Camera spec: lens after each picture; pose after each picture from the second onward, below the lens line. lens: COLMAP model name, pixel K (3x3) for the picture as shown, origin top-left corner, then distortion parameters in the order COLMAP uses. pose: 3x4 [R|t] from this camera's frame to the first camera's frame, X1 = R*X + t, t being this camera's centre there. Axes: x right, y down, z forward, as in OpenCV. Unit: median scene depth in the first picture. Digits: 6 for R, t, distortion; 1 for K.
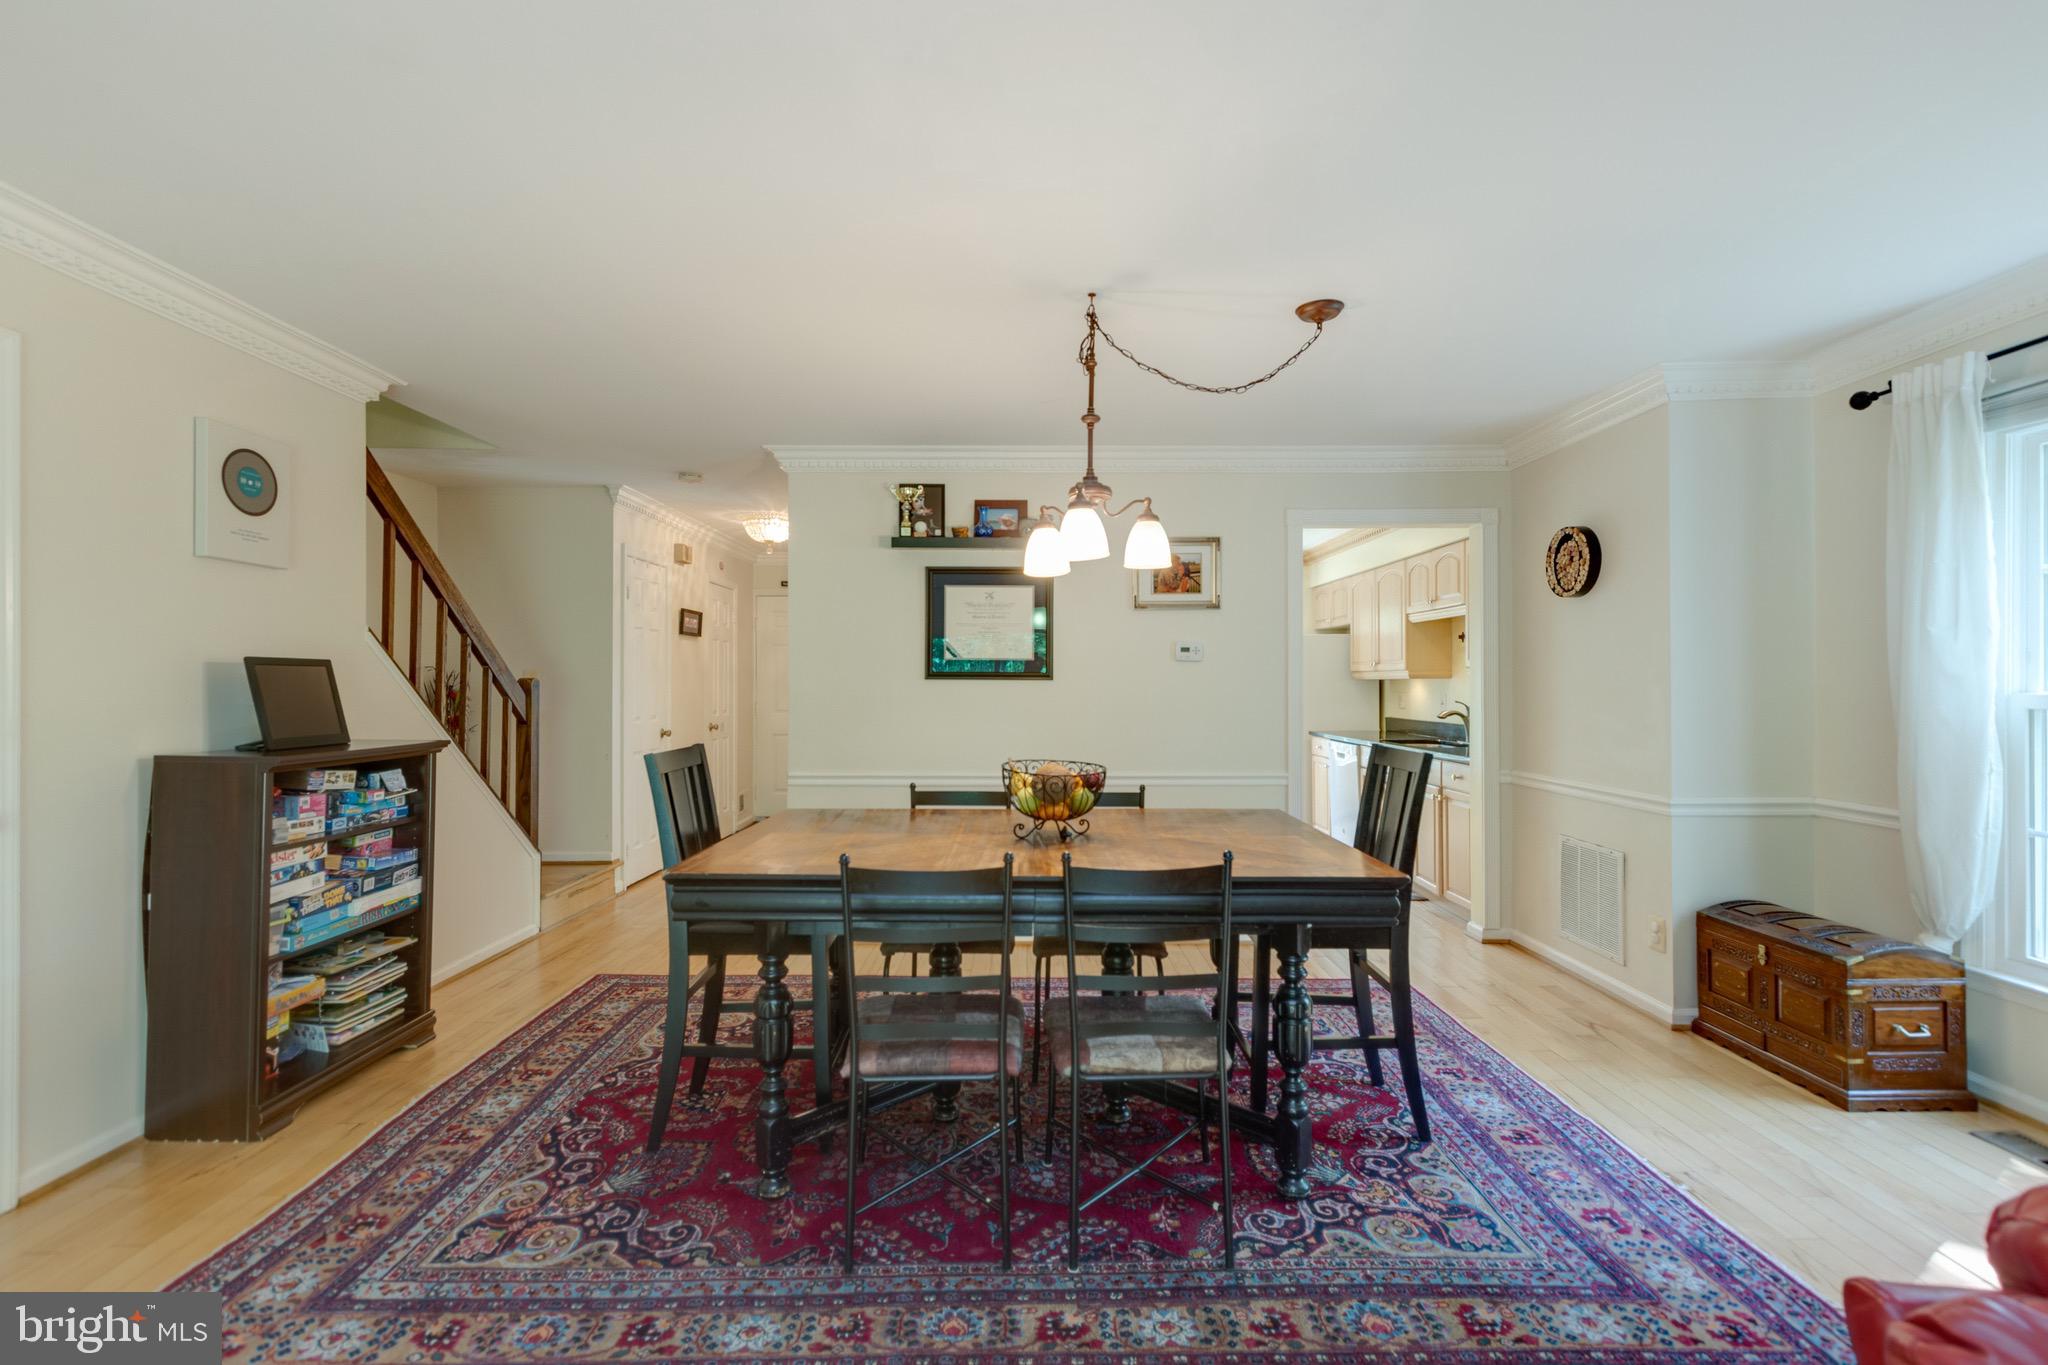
lens RADIAL K [[916.4, 0, 1027.5], [0, 916.4, 678.6], [0, 0, 1]] dist [0.002957, 0.000523]
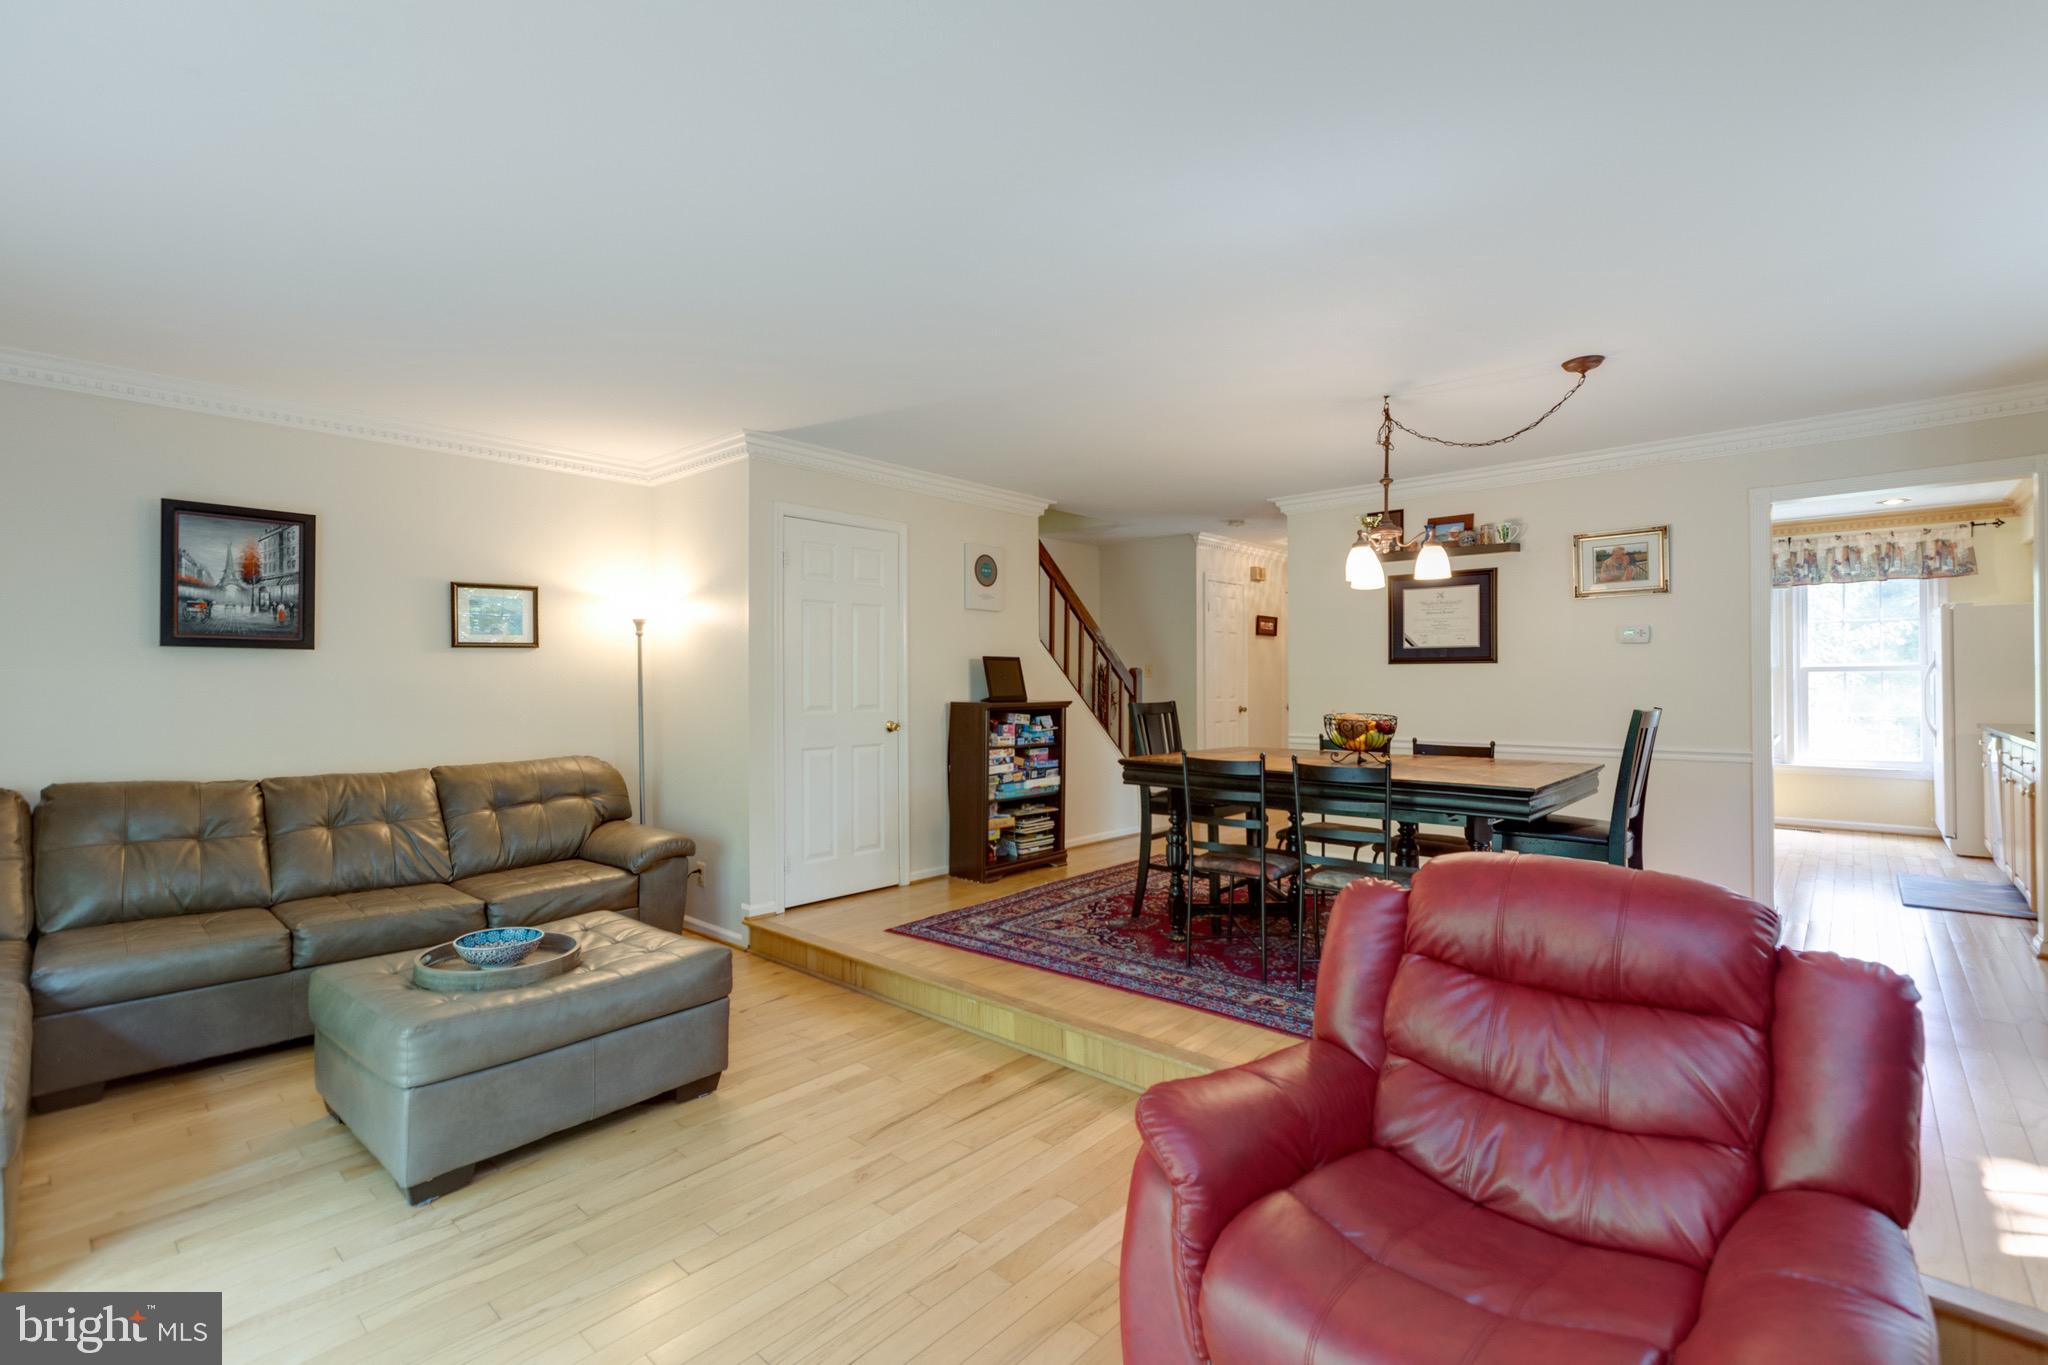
lens RADIAL K [[927.8, 0, 1024.0], [0, 927.8, 682.5], [0, 0, 1]] dist [0.001396, 0.000236]
pose [[0.738515, -0.003399, -0.674228, 0.594444], [0.007655, 0.999965, 0.003343, 0.027987], [0.674193, -0.007630, 0.738515, -0.457425]]
